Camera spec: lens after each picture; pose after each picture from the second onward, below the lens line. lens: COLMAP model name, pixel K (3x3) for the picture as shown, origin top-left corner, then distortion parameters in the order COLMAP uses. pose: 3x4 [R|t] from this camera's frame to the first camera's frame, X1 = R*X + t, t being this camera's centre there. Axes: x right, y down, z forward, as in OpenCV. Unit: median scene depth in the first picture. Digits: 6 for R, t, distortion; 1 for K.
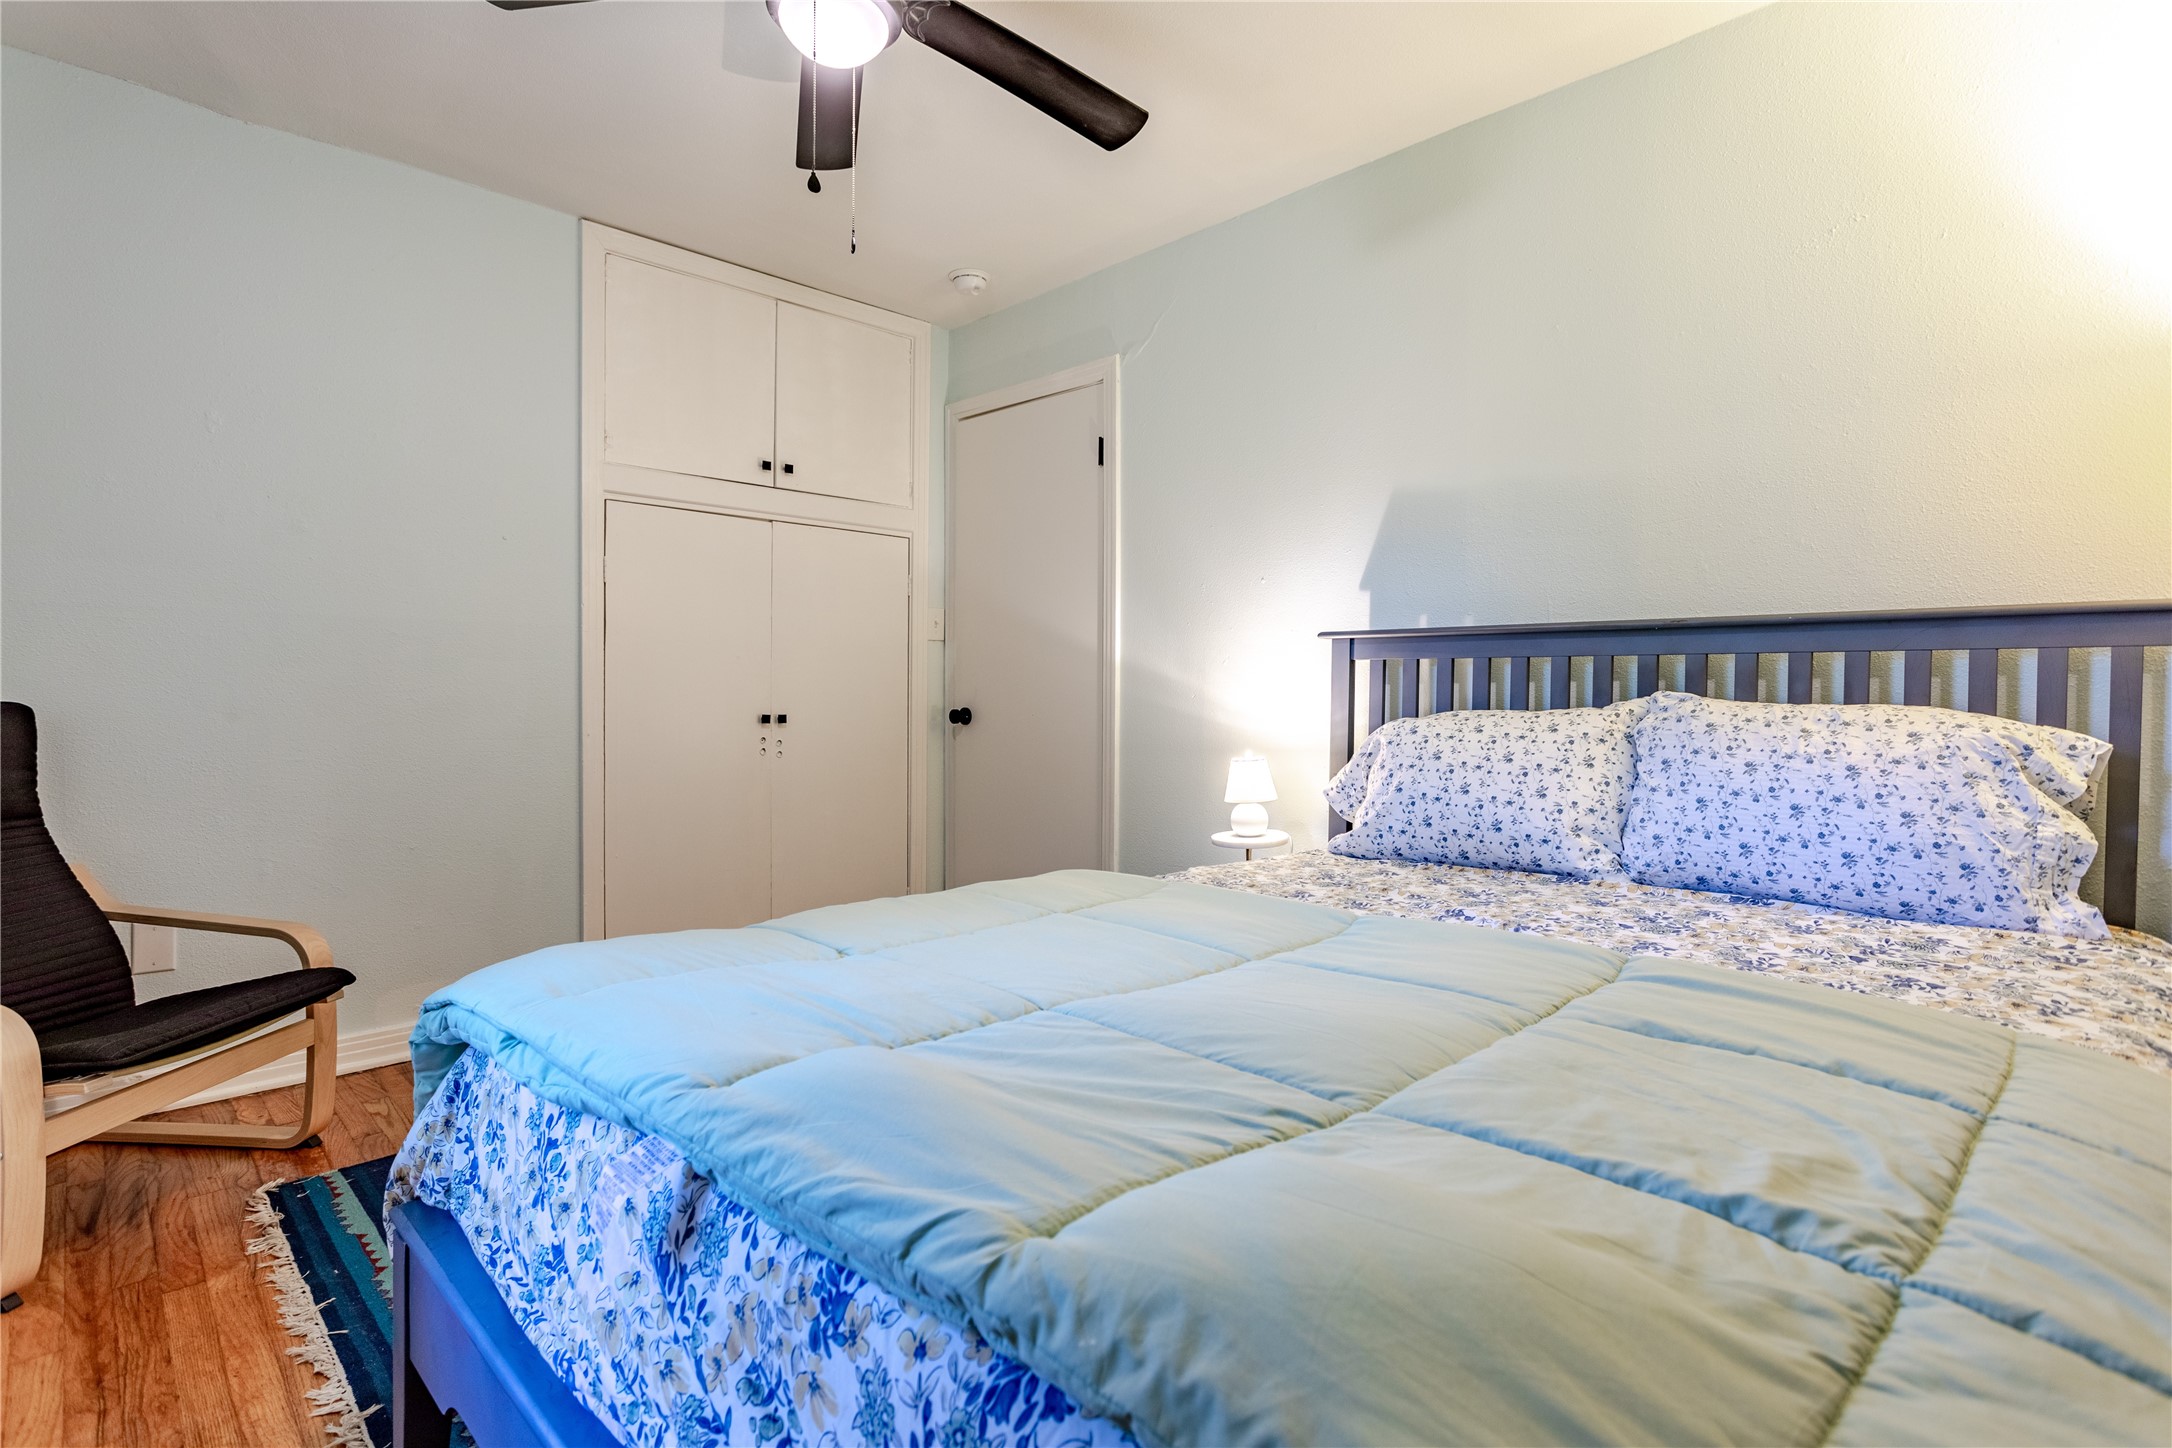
lens RADIAL K [[1045.2, 0, 1087.4], [0, 1045.2, 724.3], [0, 0, 1]] dist [-0.011796, -0.000495]
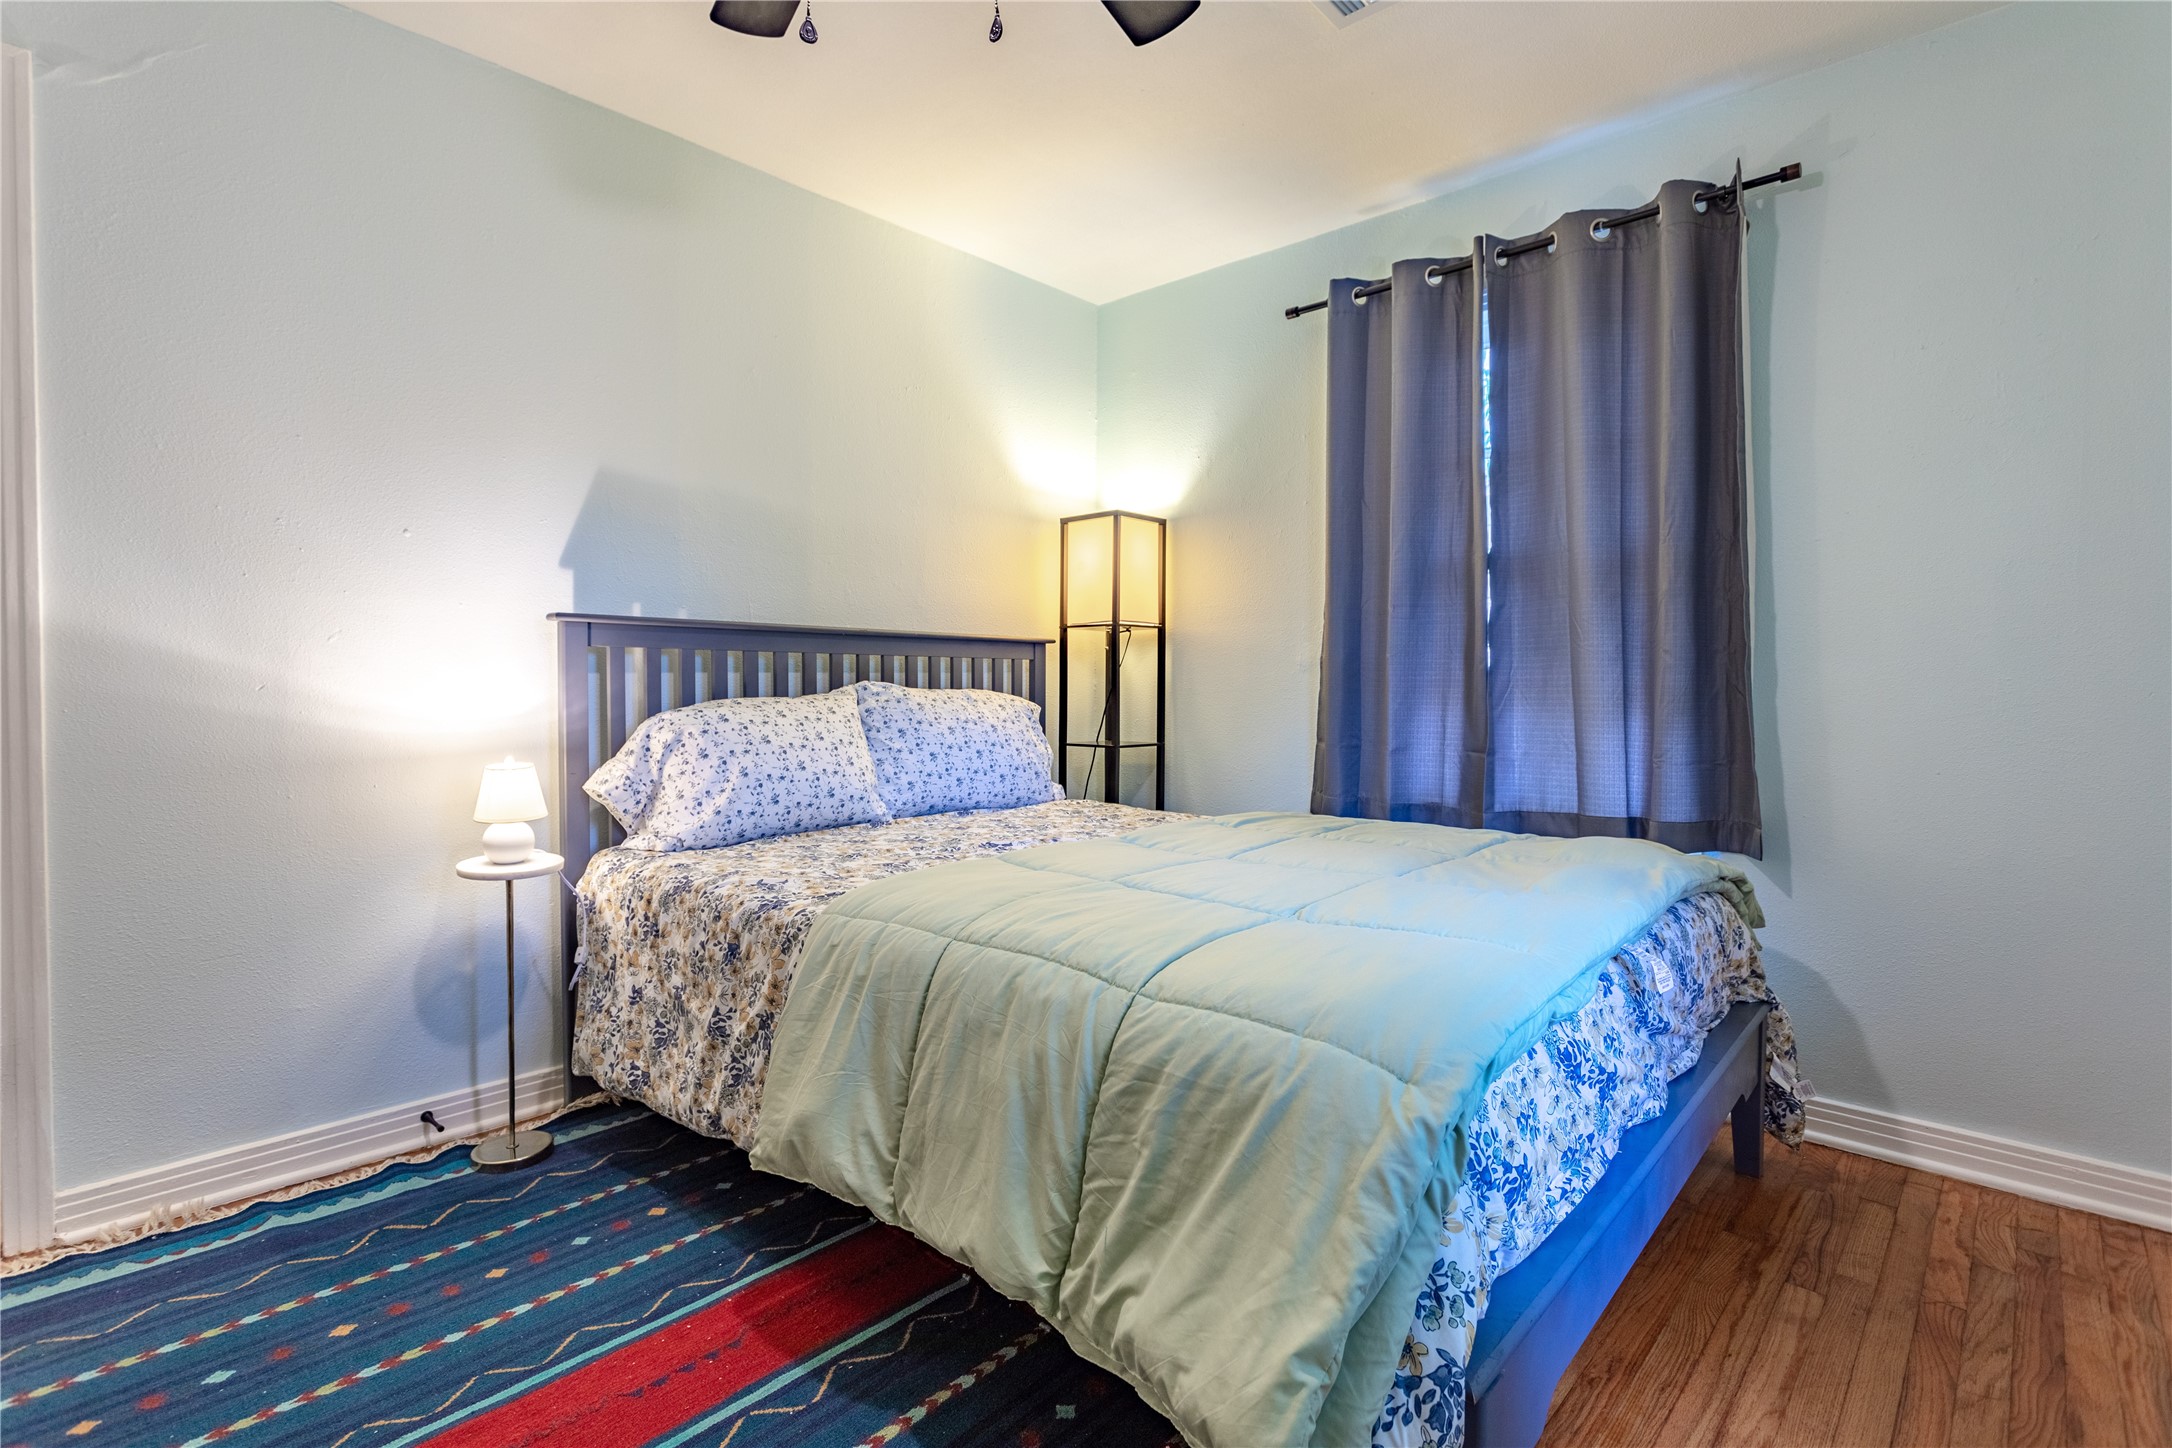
lens RADIAL K [[1045.2, 0, 1089.6], [0, 1045.2, 713.9], [0, 0, 1]] dist [-0.011796, -0.000495]
pose [[-0.047375, -0.031837, 0.998370, -0.926647], [0.027628, 0.999068, 0.033170, -0.028776], [-0.998495, 0.029155, -0.046451, 0.844202]]
